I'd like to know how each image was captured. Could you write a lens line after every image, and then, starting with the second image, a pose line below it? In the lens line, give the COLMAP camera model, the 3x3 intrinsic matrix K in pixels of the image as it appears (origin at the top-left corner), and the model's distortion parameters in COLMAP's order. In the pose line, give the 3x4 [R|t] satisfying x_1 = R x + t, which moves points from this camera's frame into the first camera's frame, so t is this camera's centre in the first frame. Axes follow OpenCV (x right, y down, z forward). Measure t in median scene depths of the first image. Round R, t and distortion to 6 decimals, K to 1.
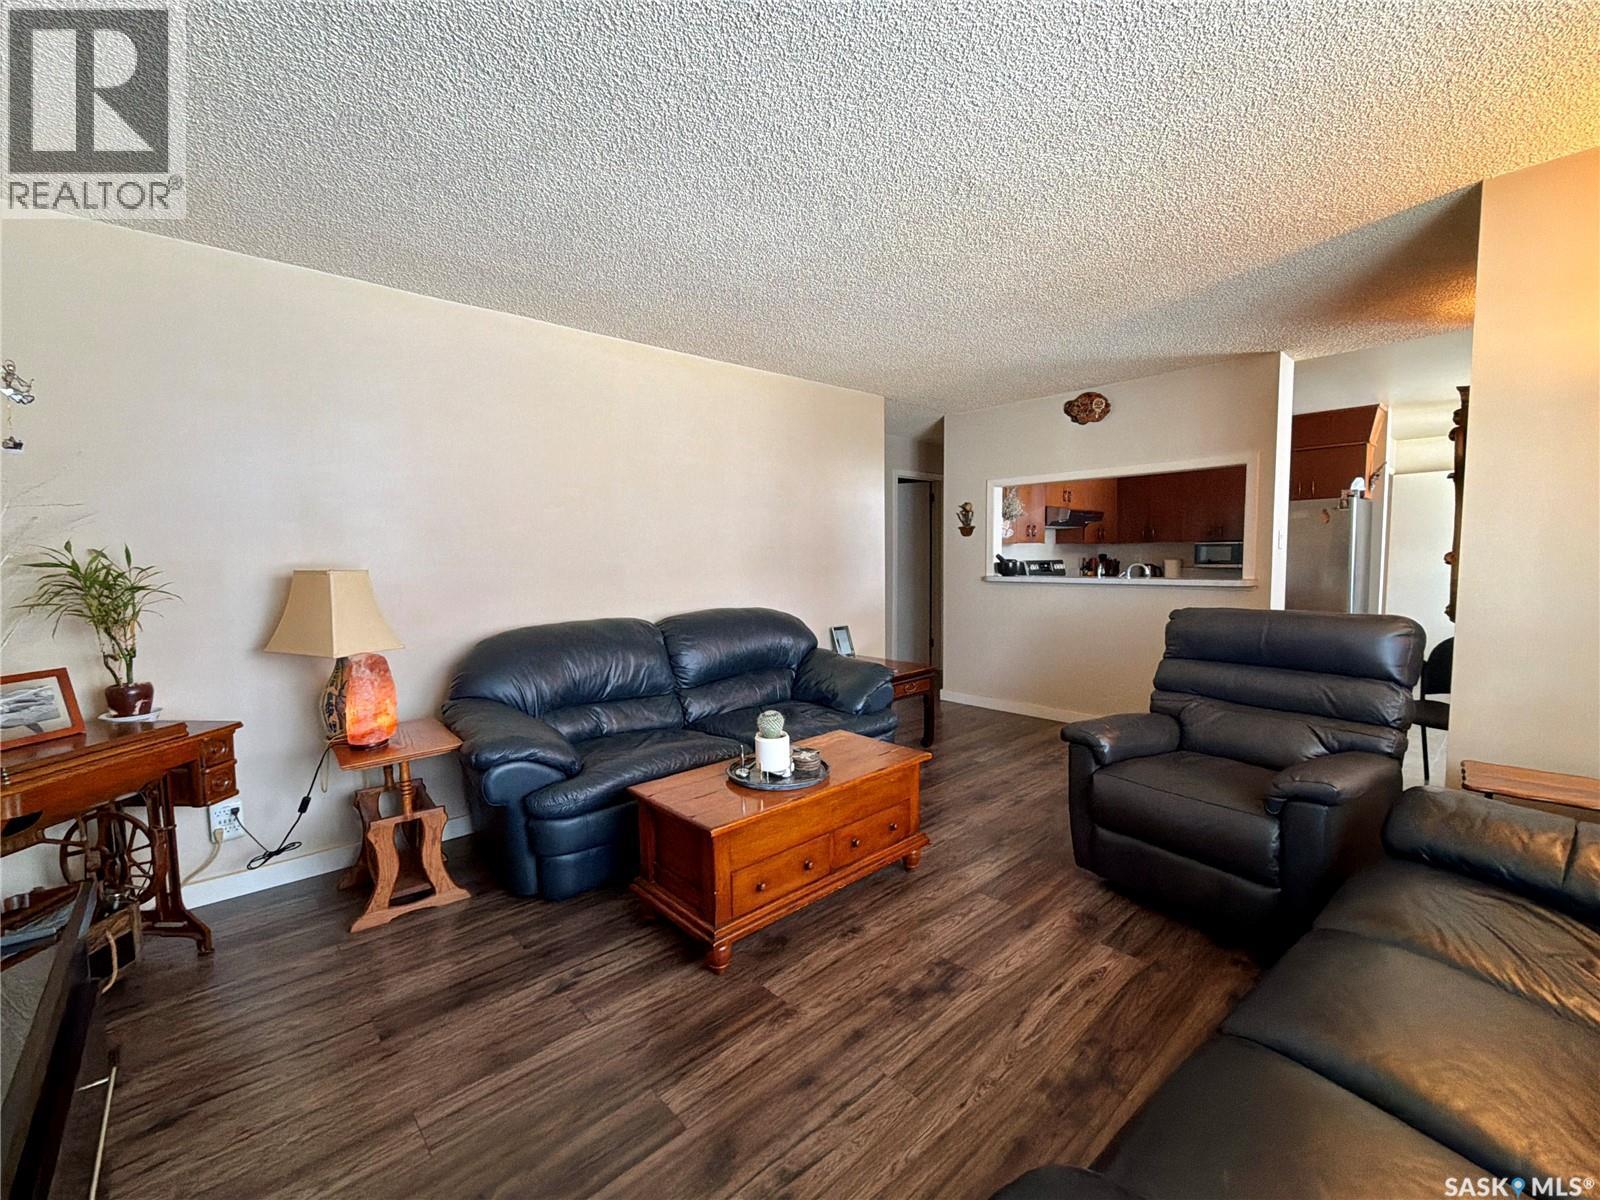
lens RADIAL K [[661.5, 0, 800.5], [0, 661.5, 600.8], [0, 0, 1]] dist [0.004536, 0.000020]
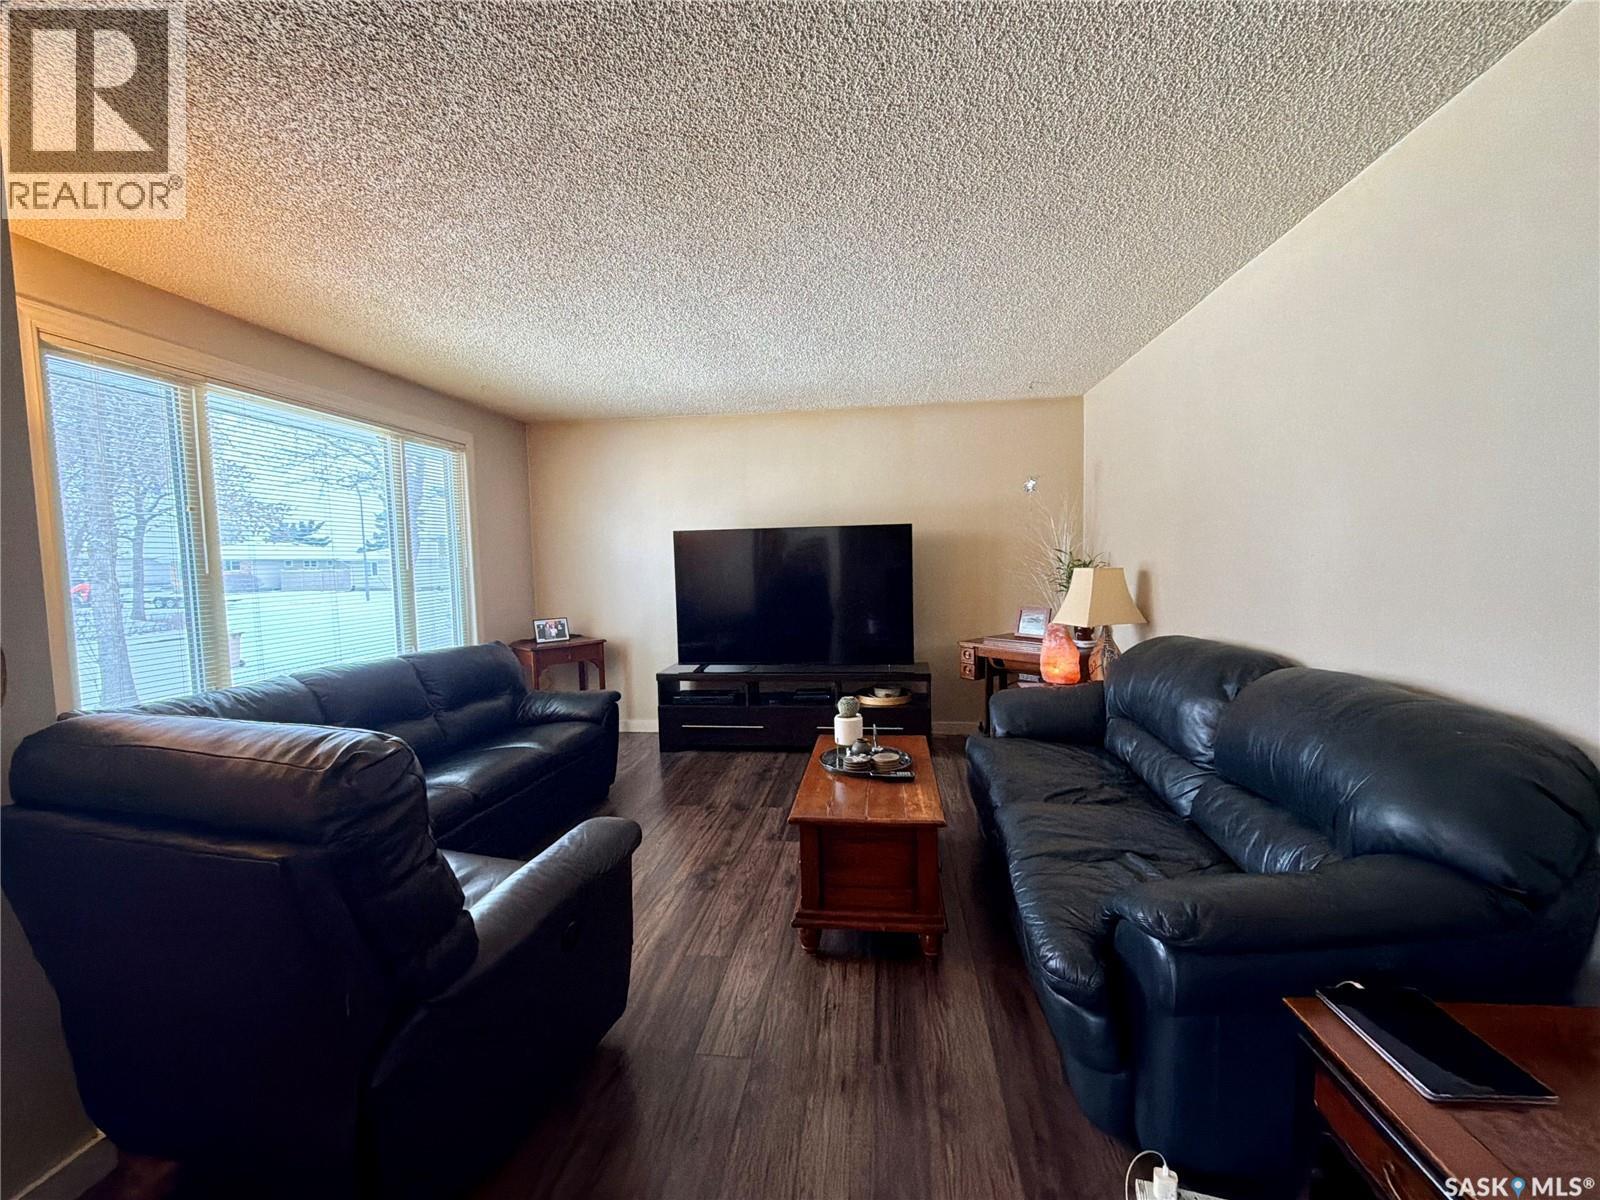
lens RADIAL K [[661.5, 0, 793.4], [0, 661.5, 604.7], [0, 0, 1]] dist [0.004536, 0.000020]
pose [[-0.765799, 0.064636, -0.639824, 0.926356], [-0.011602, 0.993386, 0.114239, -0.161450], [0.642976, 0.094907, -0.759983, 2.134251]]
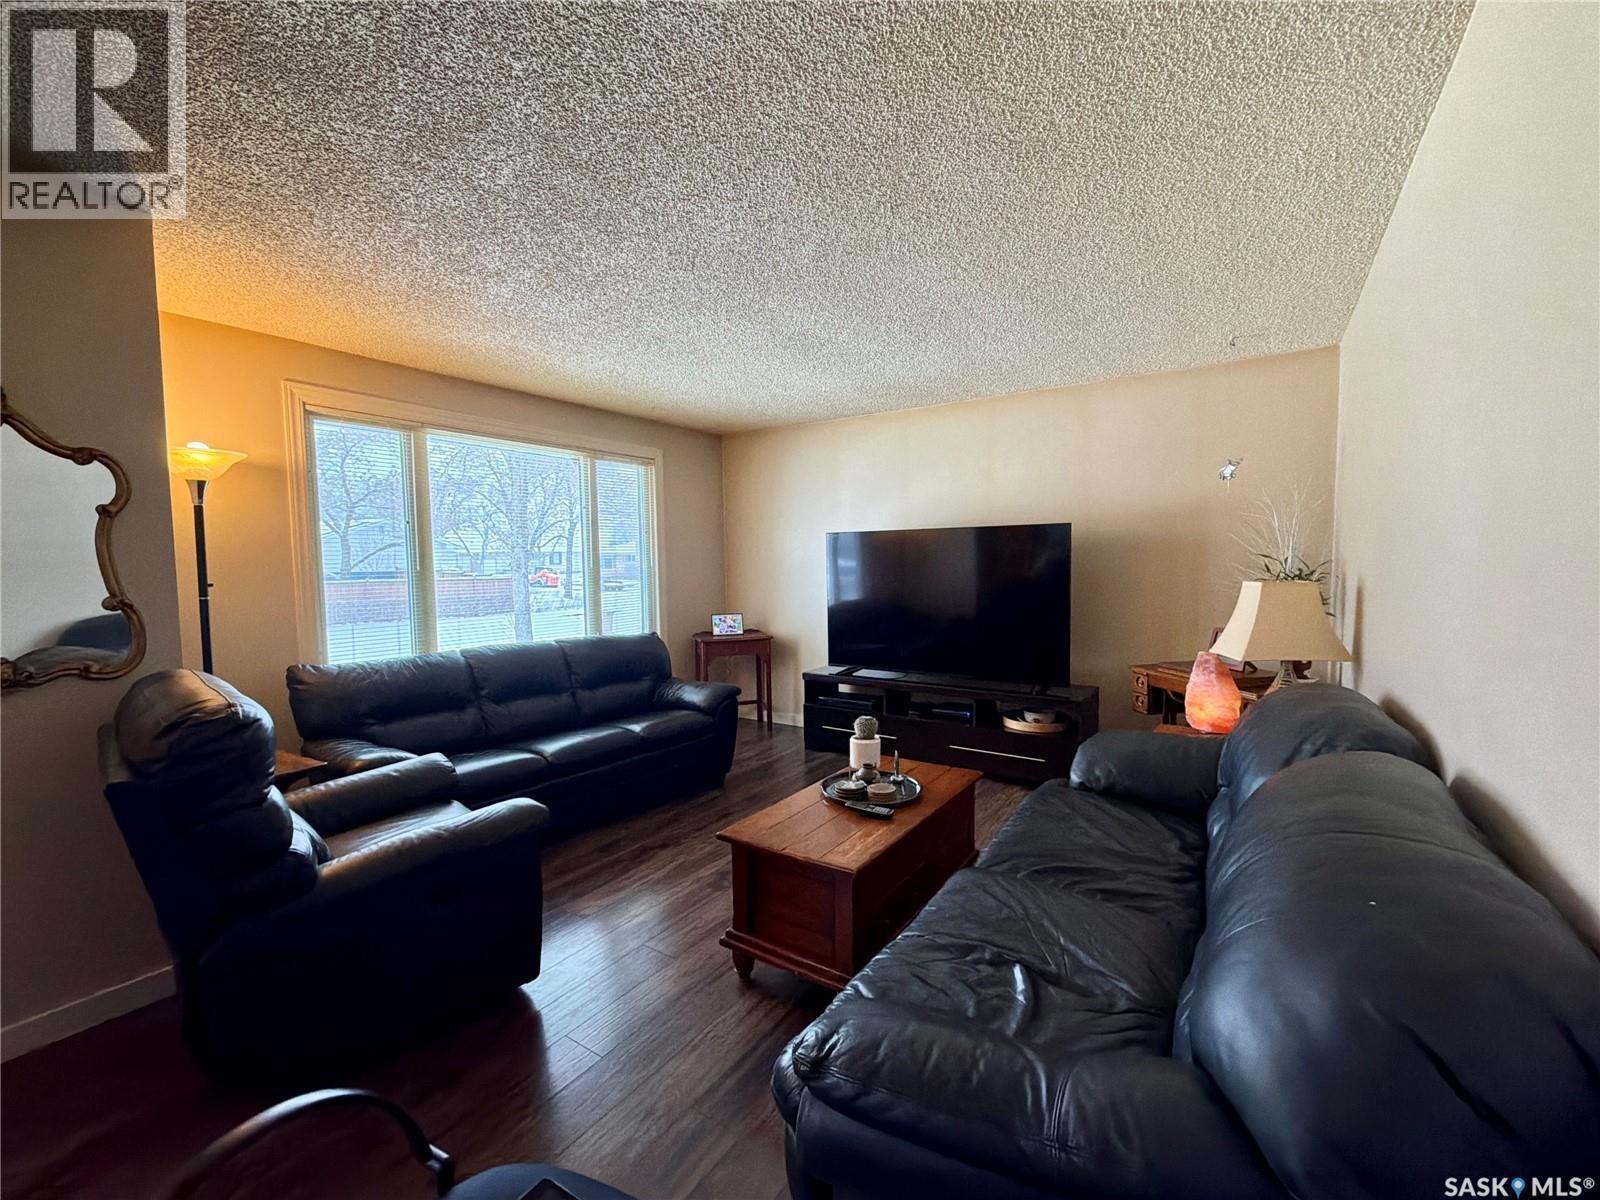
lens RADIAL K [[661.5, 0, 806.2], [0, 661.5, 601.0], [0, 0, 1]] dist [0.004536, 0.000020]
pose [[-0.971404, 0.028202, -0.235752, 0.331493], [0.000726, 0.993269, 0.115830, -0.181466], [0.237432, 0.112347, -0.964886, 2.362151]]
